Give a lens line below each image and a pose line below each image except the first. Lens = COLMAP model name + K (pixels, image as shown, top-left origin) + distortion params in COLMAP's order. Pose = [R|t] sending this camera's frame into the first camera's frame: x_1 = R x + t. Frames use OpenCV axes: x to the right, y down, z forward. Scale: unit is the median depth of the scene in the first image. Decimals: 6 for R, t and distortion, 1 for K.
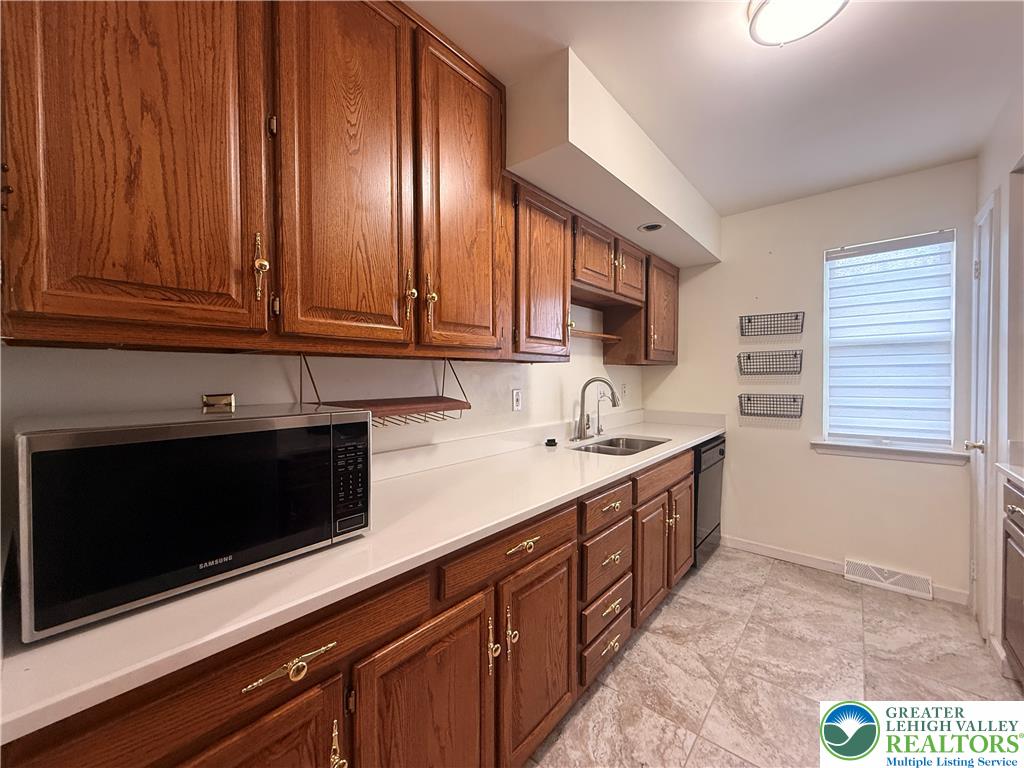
lens RADIAL K [[407.7, 0, 505.8], [0, 407.7, 381.9], [0, 0, 1]] dist [-0.001112, -0.000436]
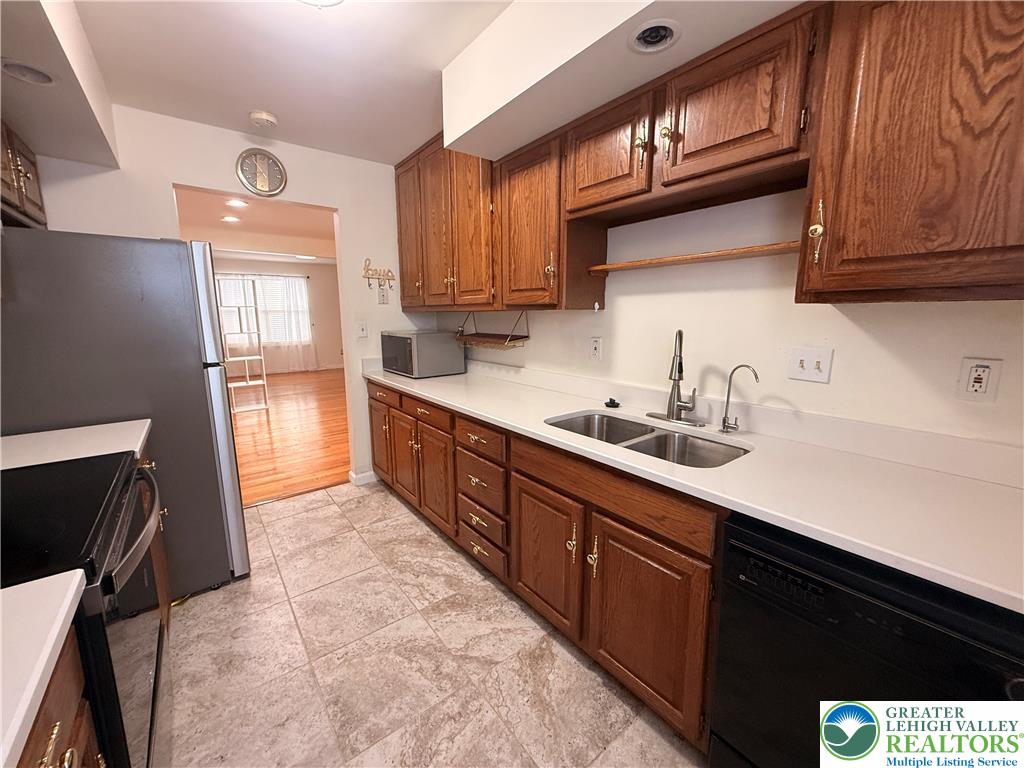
lens RADIAL K [[407.7, 0, 506.9], [0, 407.7, 383.5], [0, 0, 1]] dist [-0.001112, -0.000436]
pose [[-0.211871, 0.164380, -0.963374, 0.997123], [-0.007733, 0.985440, 0.169846, -0.034588], [0.977267, 0.043436, -0.207515, 0.982837]]
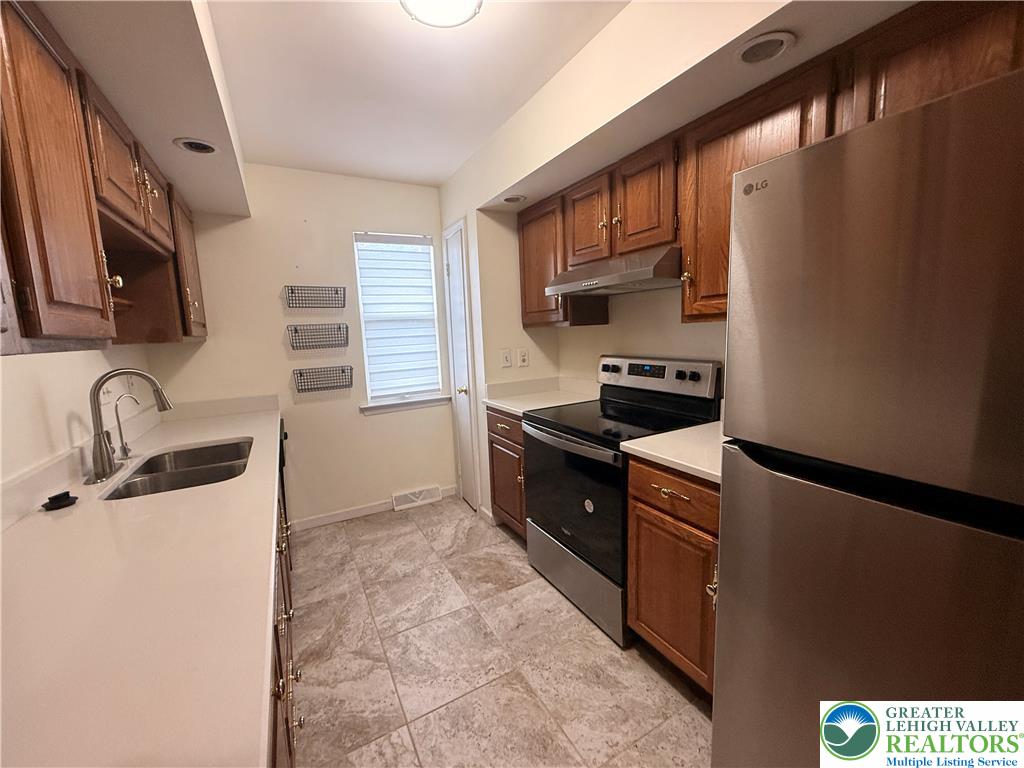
lens RADIAL K [[407.7, 0, 512.7], [0, 407.7, 383.0], [0, 0, 1]] dist [-0.001112, -0.000436]
pose [[0.342792, -0.131098, 0.930219, -0.163379], [0.050621, 0.991354, 0.121060, -0.037863], [-0.938046, 0.005590, 0.346465, 0.270073]]
